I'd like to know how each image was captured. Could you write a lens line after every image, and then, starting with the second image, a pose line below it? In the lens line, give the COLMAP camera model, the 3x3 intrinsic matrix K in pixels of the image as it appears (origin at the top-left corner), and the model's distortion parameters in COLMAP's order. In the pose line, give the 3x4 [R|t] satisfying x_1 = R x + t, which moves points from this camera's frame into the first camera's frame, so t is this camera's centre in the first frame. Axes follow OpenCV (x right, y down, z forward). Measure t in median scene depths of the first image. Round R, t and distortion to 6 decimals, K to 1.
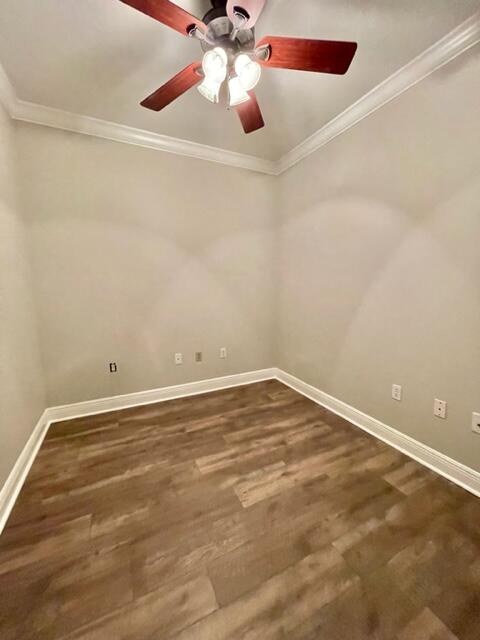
lens RADIAL K [[259.0, 0, 239.8], [0, 259.0, 319.7], [0, 0, 1]] dist [-0.003459, 0.000062]
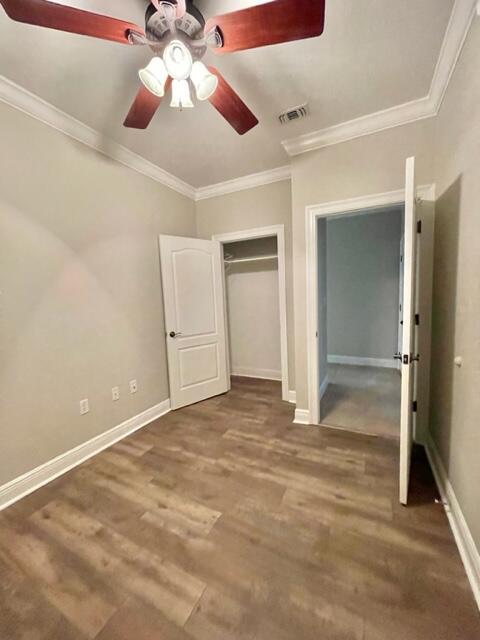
lens RADIAL K [[259.0, 0, 238.9], [0, 259.0, 320.7], [0, 0, 1]] dist [-0.003459, 0.000062]
pose [[-0.604981, -0.044012, 0.795022, -0.710623], [0.151333, 0.973916, 0.169074, -0.175515], [-0.781726, 0.222600, -0.582540, 1.185172]]
